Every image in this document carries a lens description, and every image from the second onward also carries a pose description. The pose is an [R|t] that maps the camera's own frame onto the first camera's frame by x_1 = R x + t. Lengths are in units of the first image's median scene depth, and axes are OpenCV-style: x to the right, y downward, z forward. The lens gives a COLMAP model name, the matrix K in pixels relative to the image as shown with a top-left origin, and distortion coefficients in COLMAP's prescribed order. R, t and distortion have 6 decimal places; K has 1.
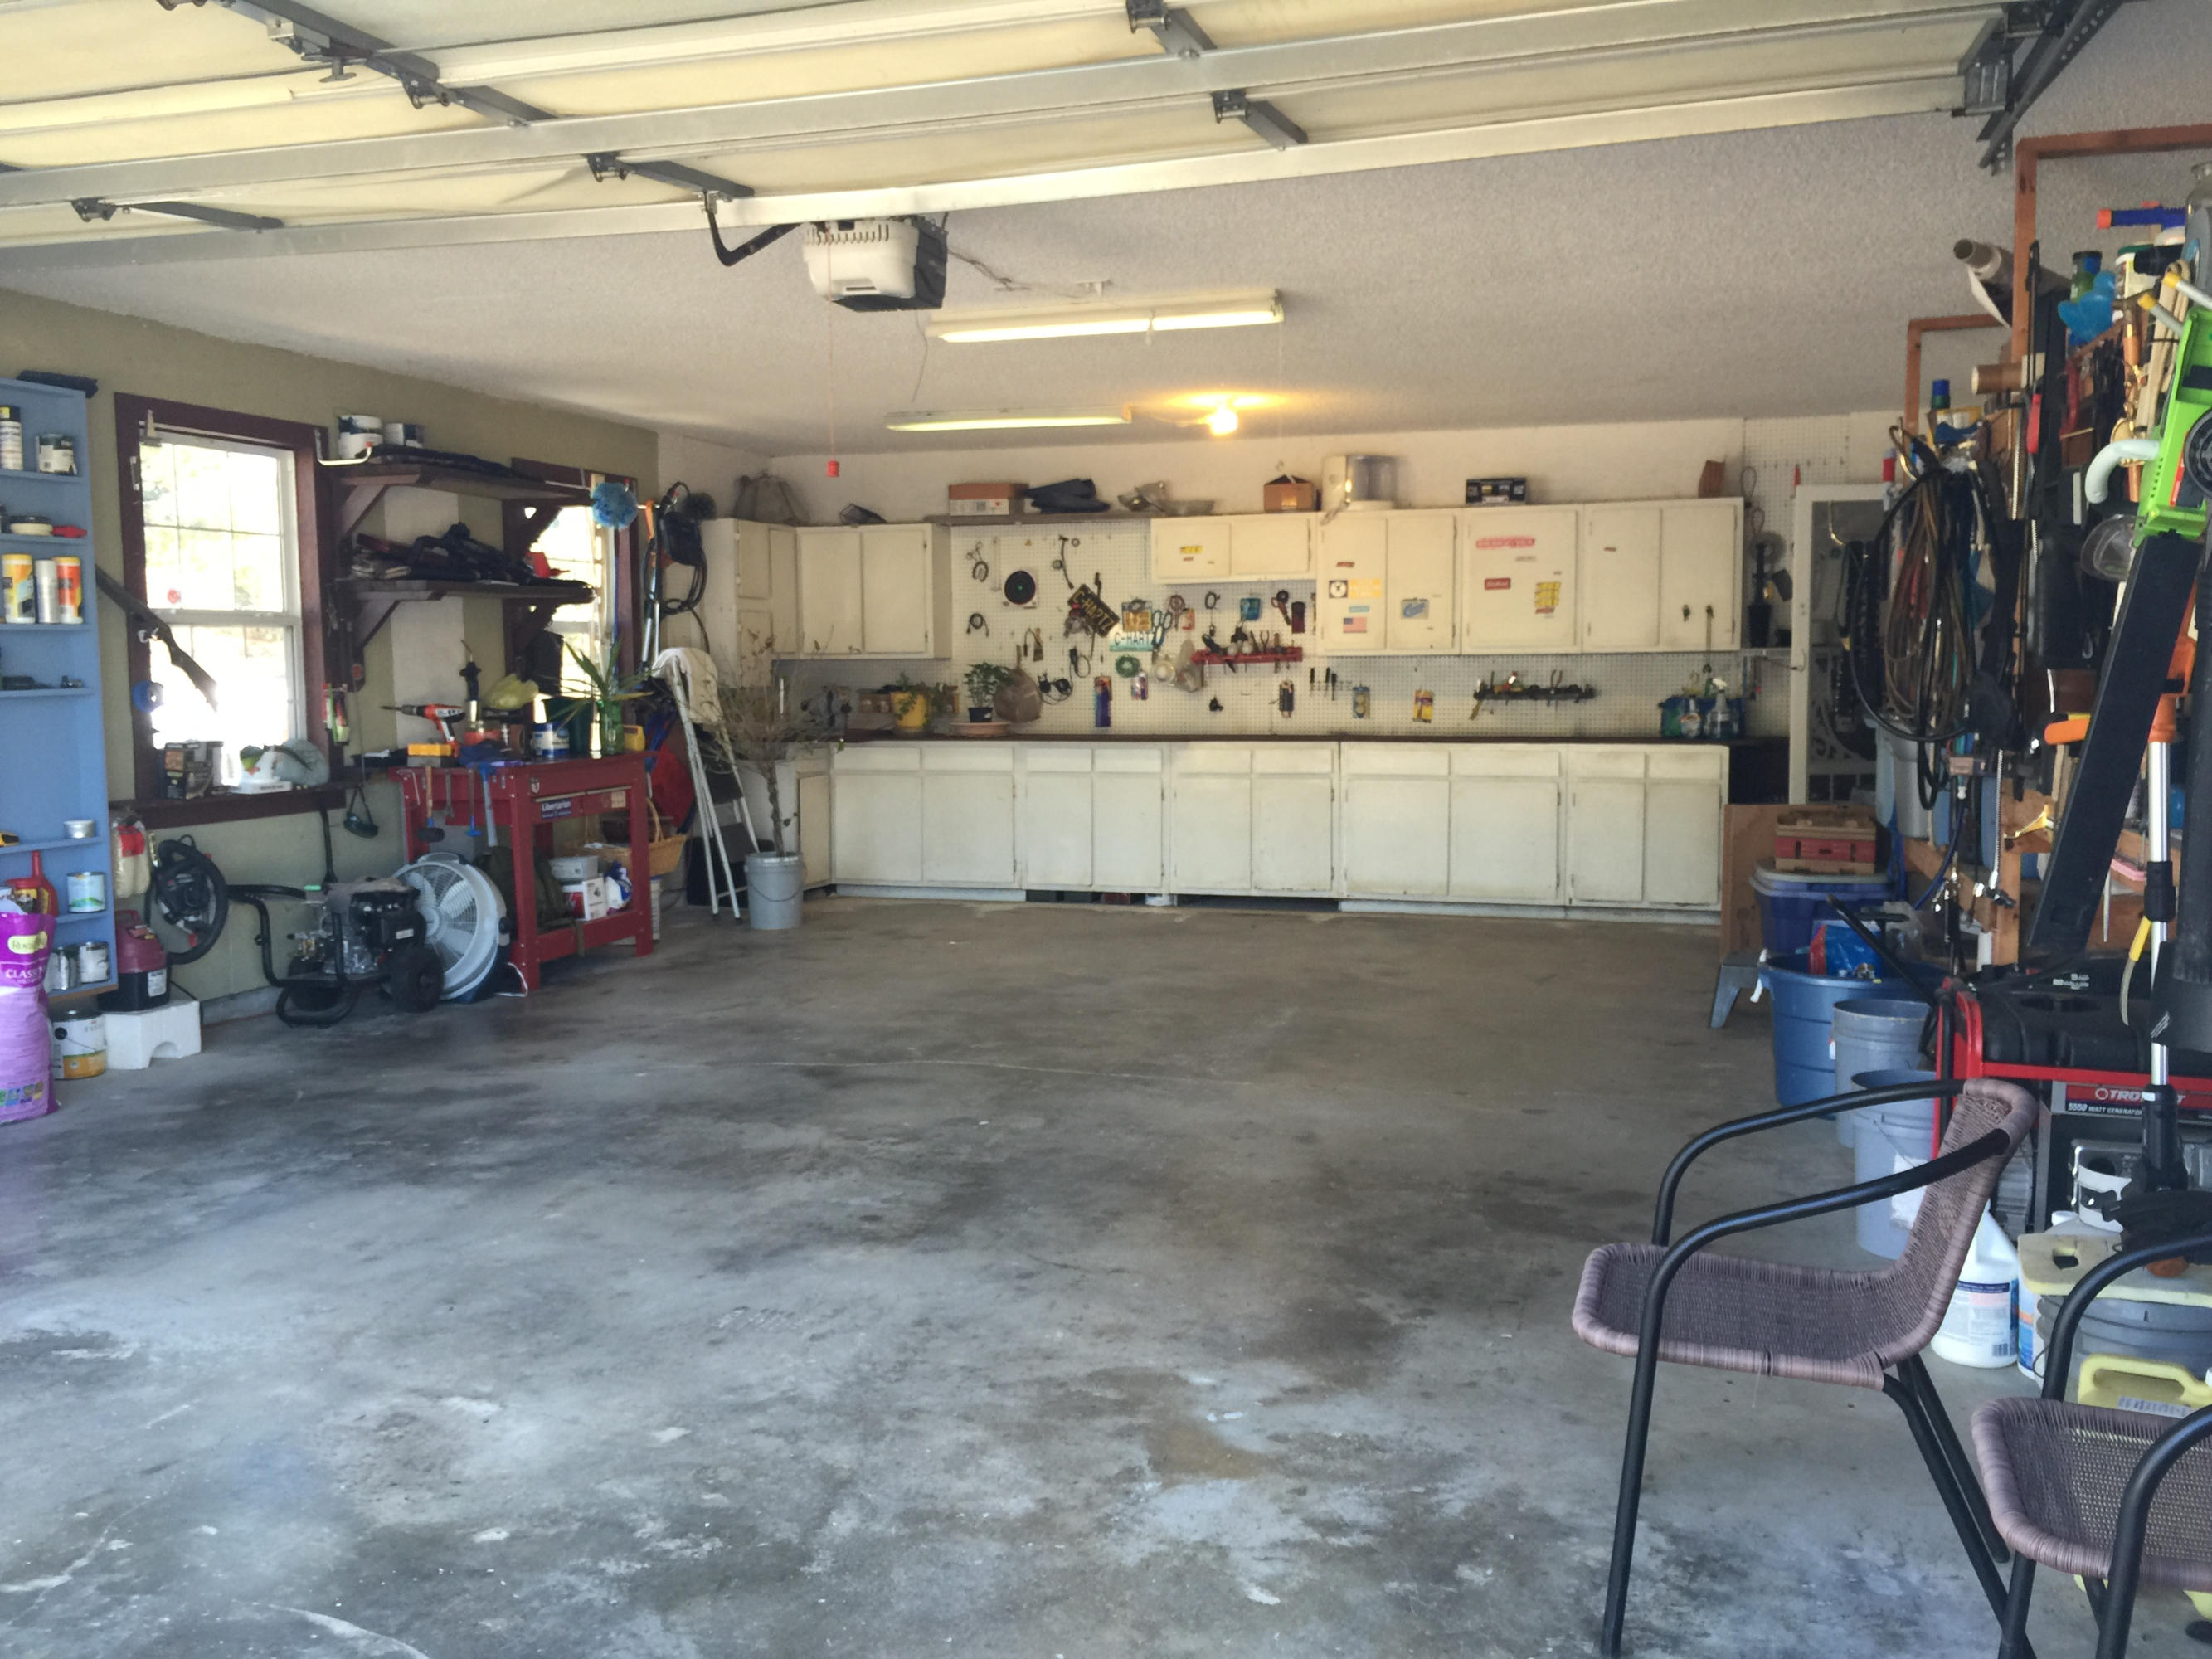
lens RADIAL K [[1903.3, 0, 1117.2], [0, 1903.3, 825.3], [0, 0, 1]] dist [0.078114, -0.110575]
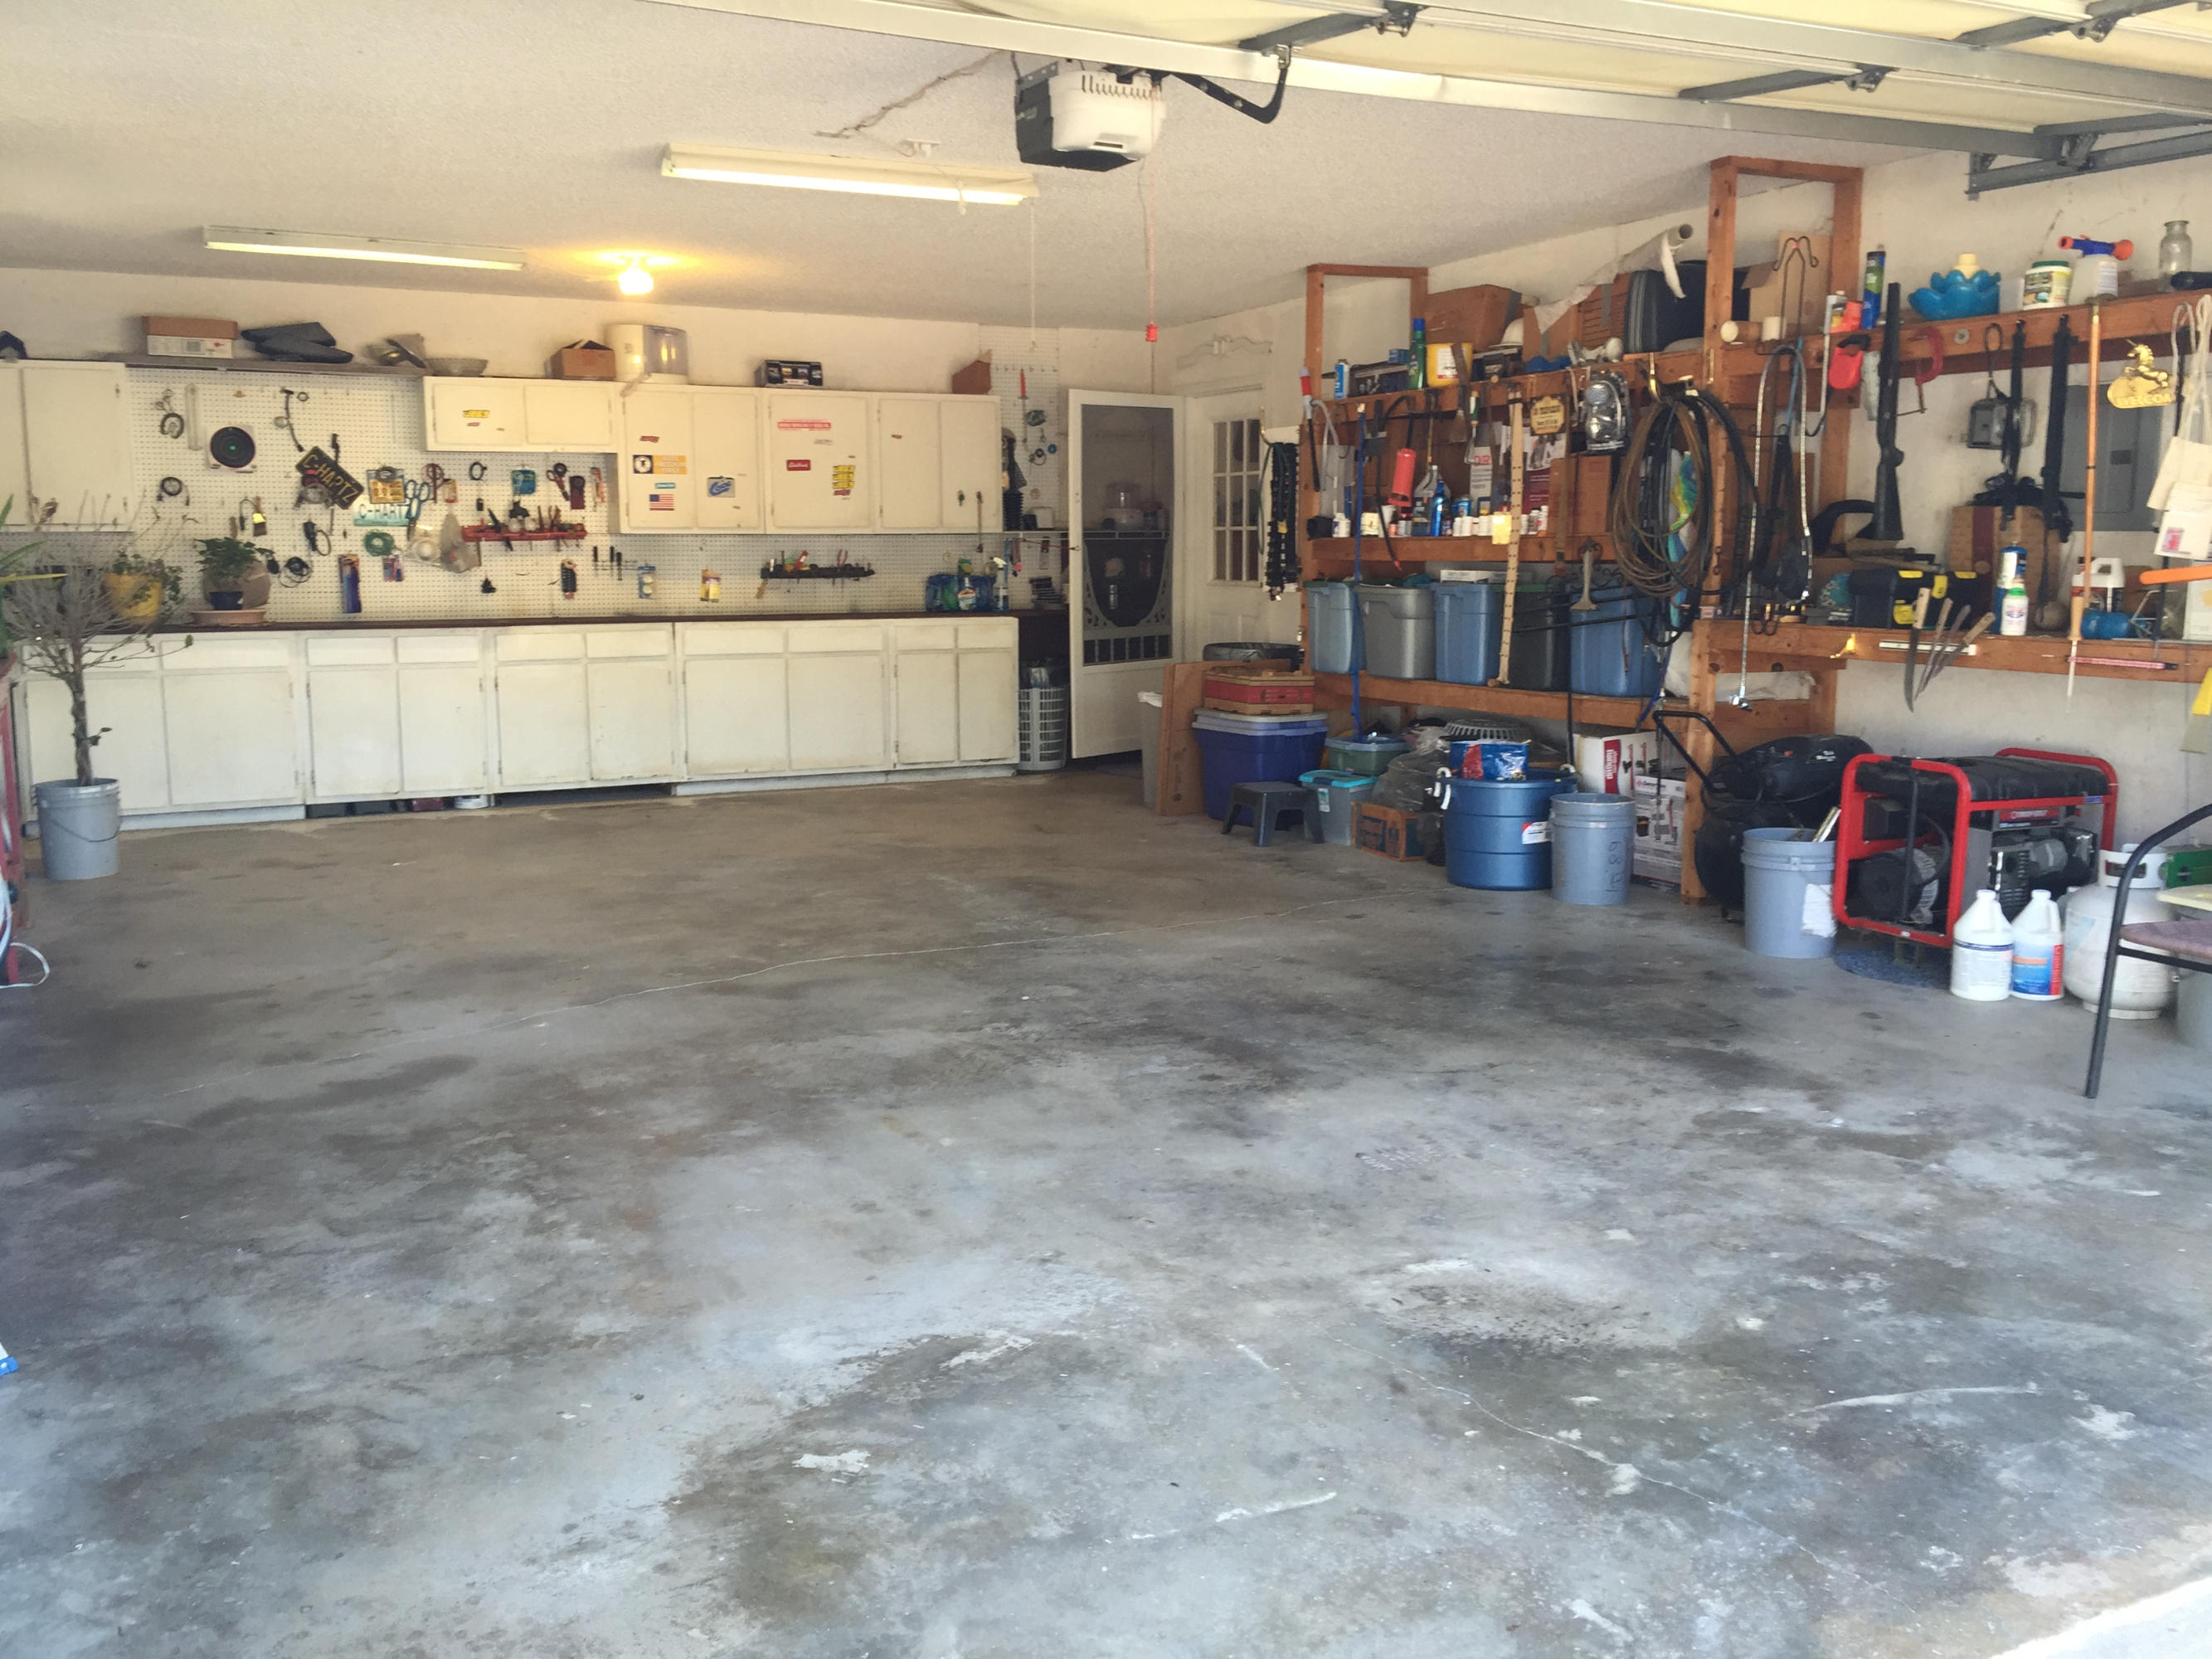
lens RADIAL K [[1903.3, 0, 1066.4], [0, 1903.3, 811.3], [0, 0, 1]] dist [0.078114, -0.110575]
pose [[0.730401, -0.091524, 0.676859, -0.528784], [0.056933, 0.995691, 0.073200, -0.009919], [-0.680642, -0.014929, 0.732464, 0.185943]]
